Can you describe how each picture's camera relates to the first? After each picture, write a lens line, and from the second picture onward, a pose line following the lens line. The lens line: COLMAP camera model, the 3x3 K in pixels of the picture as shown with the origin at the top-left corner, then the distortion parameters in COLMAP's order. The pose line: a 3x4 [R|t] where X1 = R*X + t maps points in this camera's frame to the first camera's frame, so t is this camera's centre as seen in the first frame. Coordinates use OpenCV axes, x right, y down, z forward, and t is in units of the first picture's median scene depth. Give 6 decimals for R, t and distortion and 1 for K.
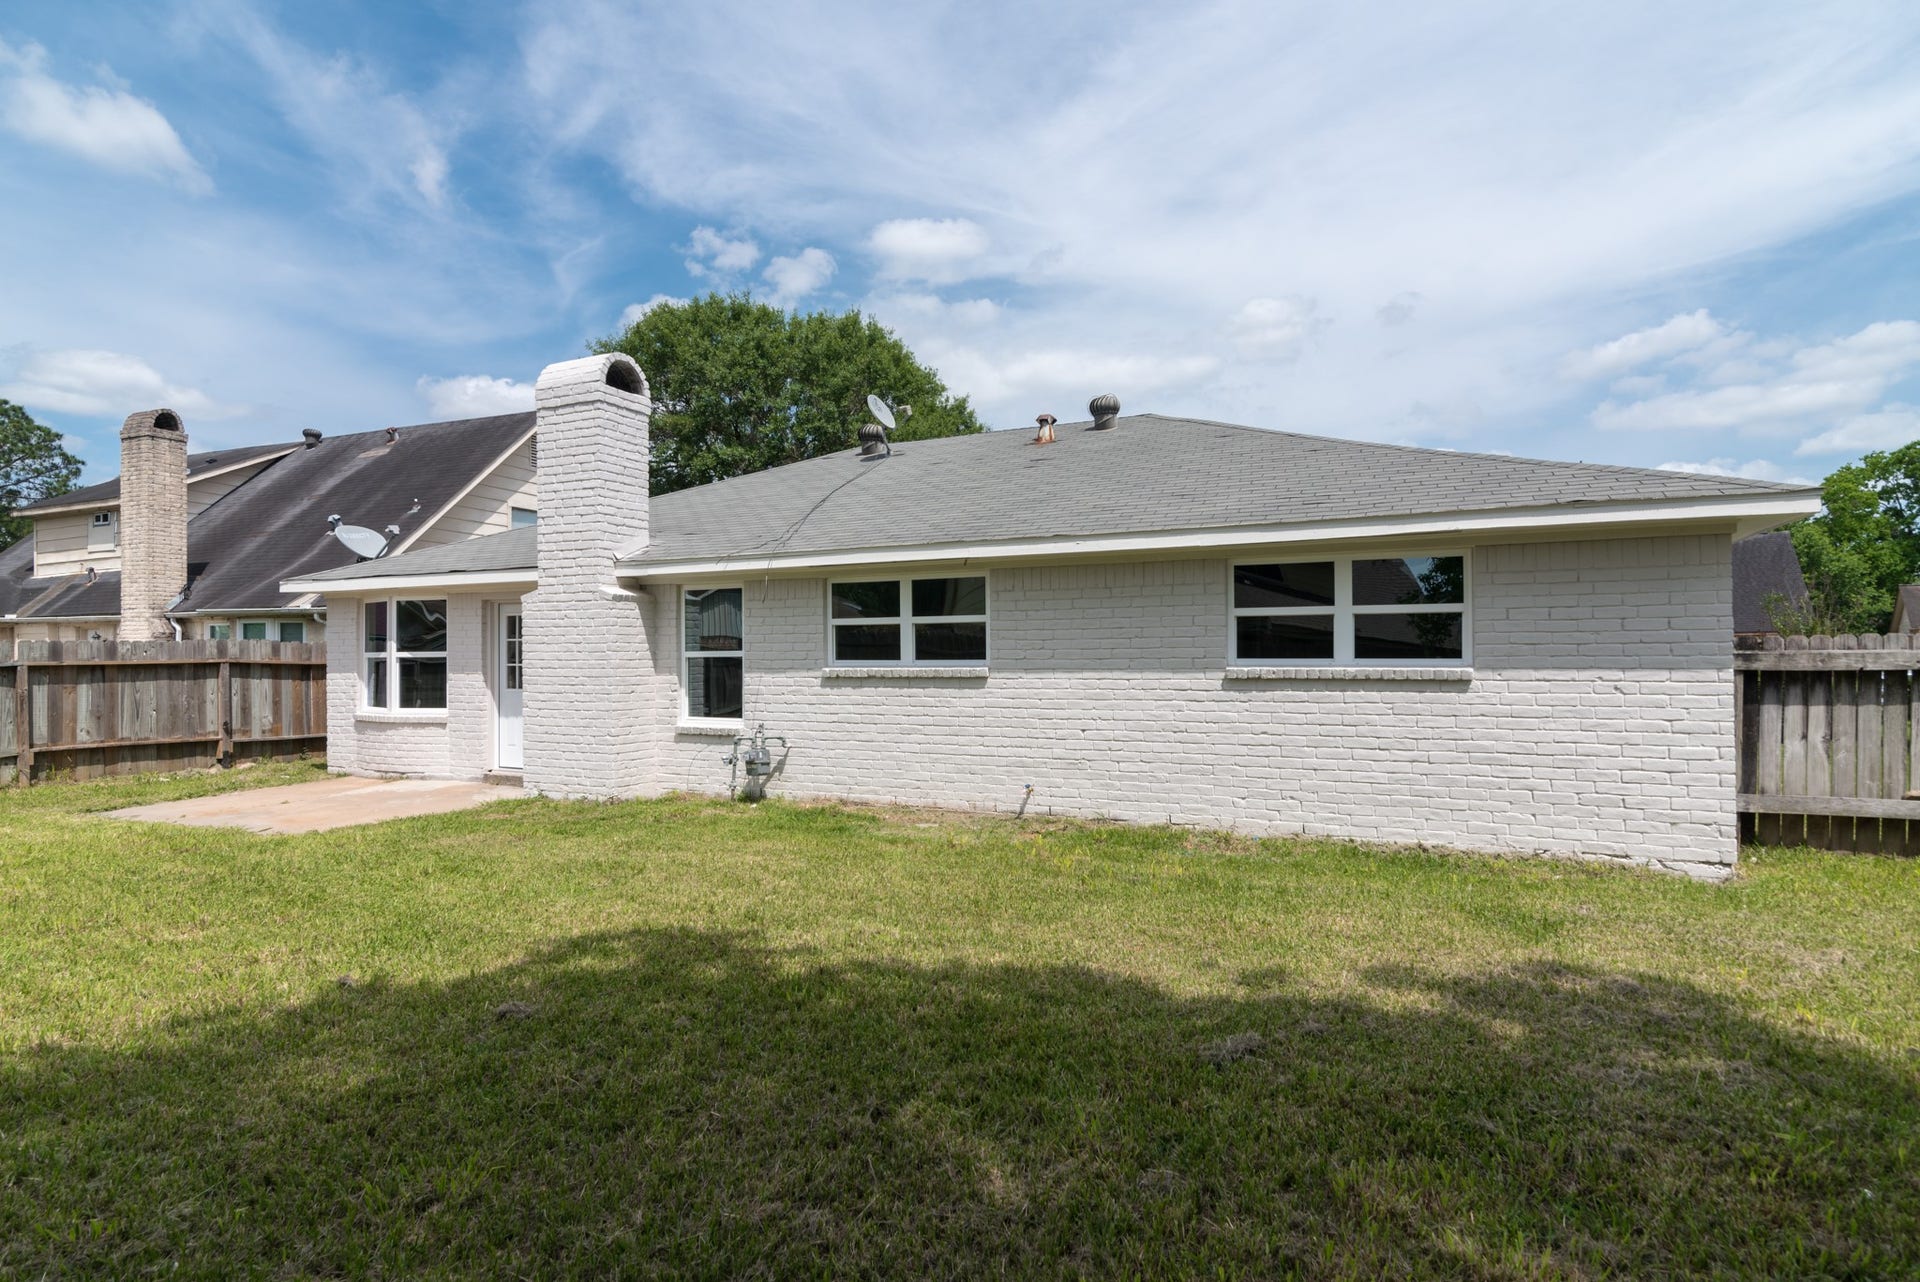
lens RADIAL K [[944.1, 0, 957.7], [0, 944.1, 641.2], [0, 0, 1]] dist [0.018827, -0.000532]
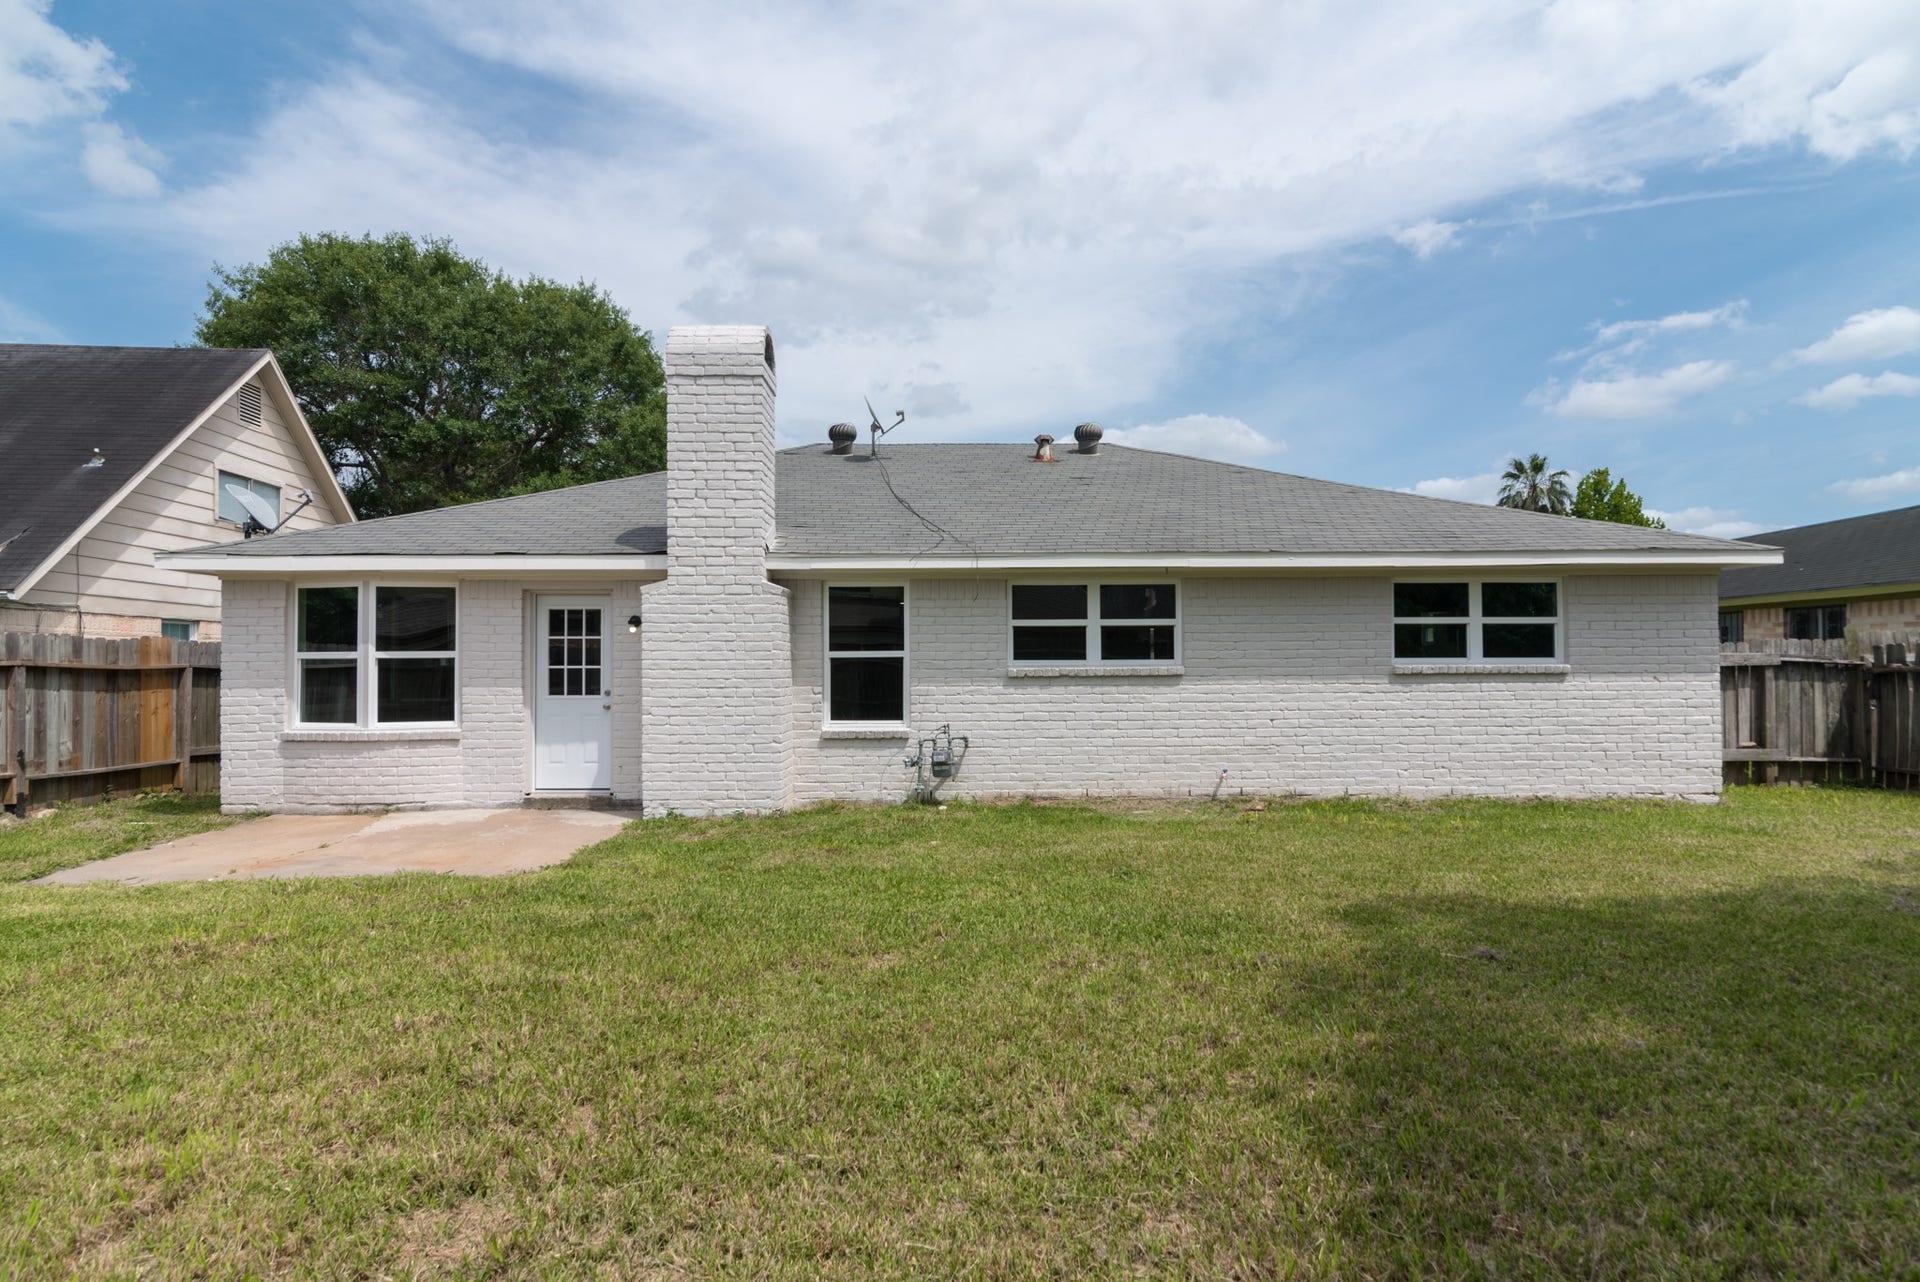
lens RADIAL K [[944.1, 0, 950.4], [0, 944.1, 643.7], [0, 0, 1]] dist [0.018827, -0.000532]
pose [[0.903383, 0.010104, 0.428715, -0.629431], [-0.005597, 0.999915, -0.011772, 0.014682], [-0.428798, 0.008235, 0.903363, 0.104097]]
